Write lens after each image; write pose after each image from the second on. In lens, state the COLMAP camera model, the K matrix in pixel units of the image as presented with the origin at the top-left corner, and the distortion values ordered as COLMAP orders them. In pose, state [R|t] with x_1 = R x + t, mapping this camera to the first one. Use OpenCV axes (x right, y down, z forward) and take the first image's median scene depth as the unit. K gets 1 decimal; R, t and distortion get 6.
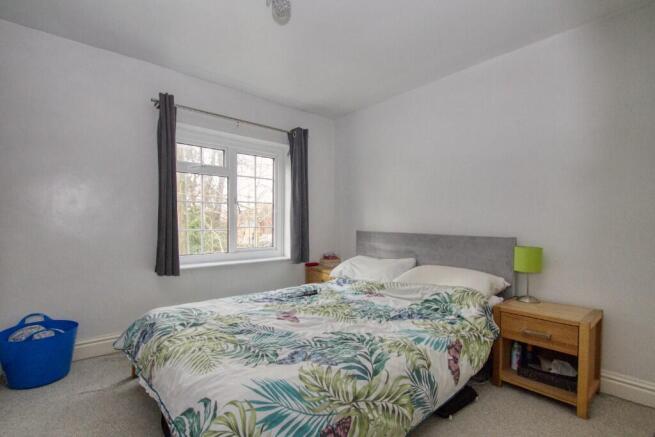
lens RADIAL K [[303.7, 0, 327.5], [0, 303.7, 218.5], [0, 0, 1]] dist [0.000373, 0.000000]
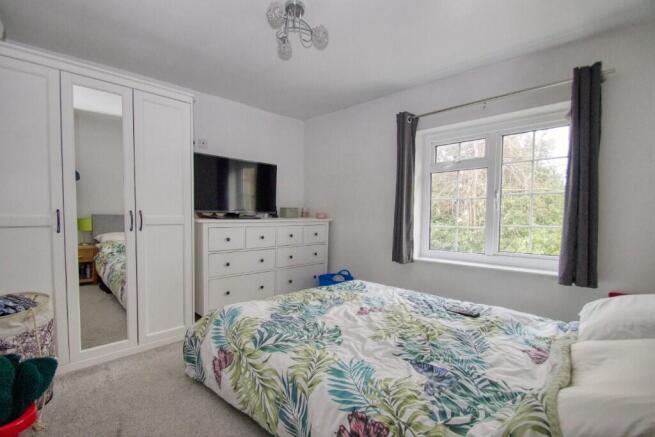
lens RADIAL K [[324.0, 0, 327.5], [0, 324.0, 218.5], [0, 0, 1]] dist [0.000790, -0.000093]
pose [[0.068837, 0.004282, -0.997619, 0.940595], [-0.002705, 0.999988, 0.004106, 0.011988], [0.997624, 0.002416, 0.068848, 0.788462]]
